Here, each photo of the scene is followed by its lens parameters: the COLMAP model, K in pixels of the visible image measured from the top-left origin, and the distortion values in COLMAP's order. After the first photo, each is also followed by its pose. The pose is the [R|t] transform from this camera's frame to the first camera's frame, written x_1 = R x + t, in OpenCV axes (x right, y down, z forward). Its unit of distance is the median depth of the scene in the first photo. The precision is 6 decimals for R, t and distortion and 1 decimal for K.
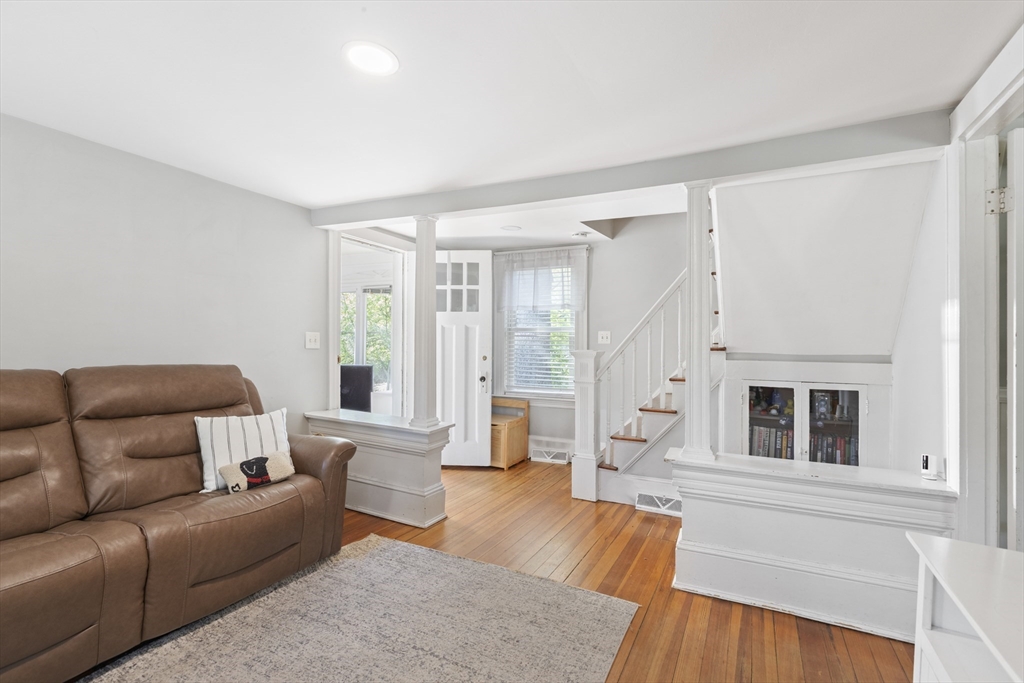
lens RADIAL K [[459.3, 0, 510.4], [0, 459.3, 341.5], [0, 0, 1]] dist [-0.001324, -0.000161]
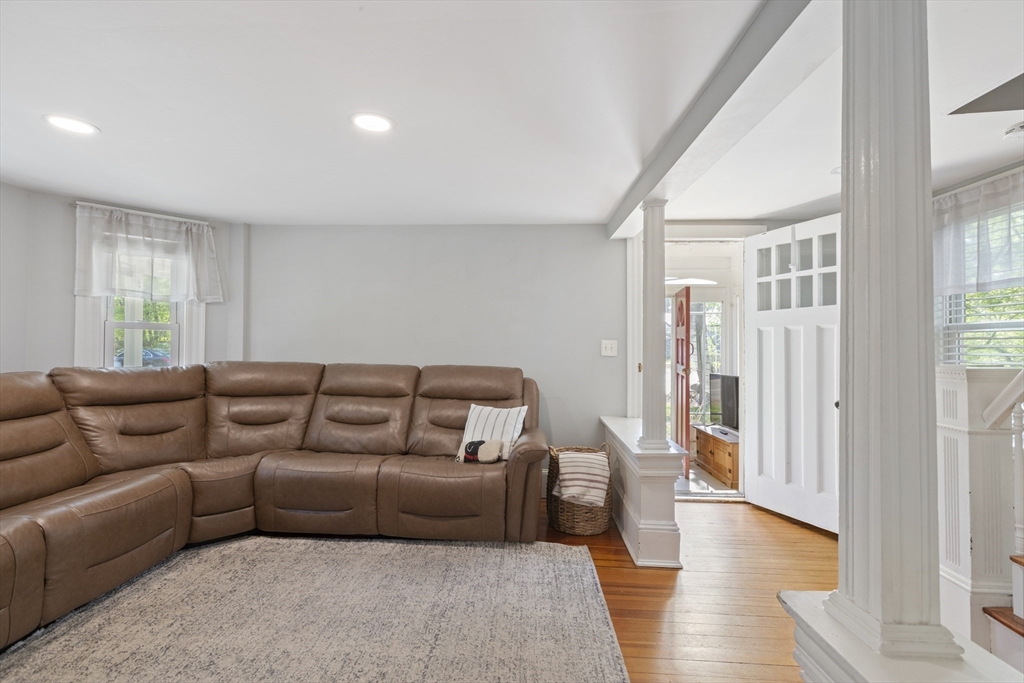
lens RADIAL K [[459.3, 0, 510.4], [0, 459.3, 341.5], [0, 0, 1]] dist [-0.001324, -0.000161]
pose [[0.417453, -0.015524, -0.908566, 0.675418], [0.002495, 0.999870, -0.015937, -0.002555], [0.908695, 0.004386, 0.417437, 0.561146]]
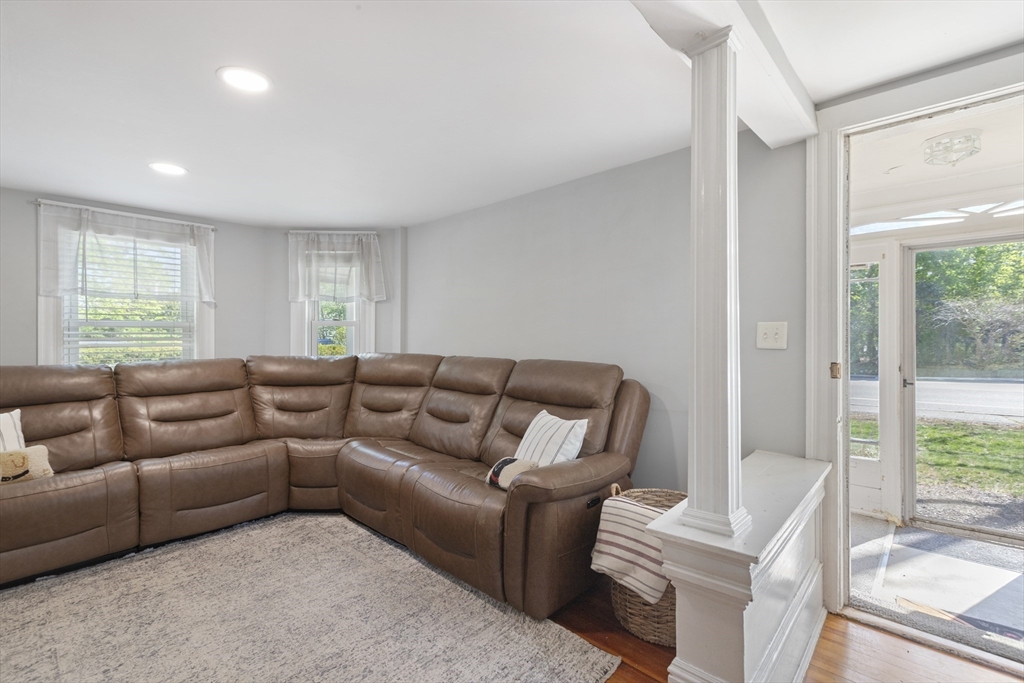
lens RADIAL K [[461.5, 0, 512.0], [0, 461.5, 341.5], [0, 0, 1]] dist [-0.002038, 0.000029]
pose [[-0.269143, -0.007277, -0.963073, 0.403894], [0.006661, 0.999933, -0.009417, 0.015041], [0.963077, -0.008949, -0.269077, 1.311305]]
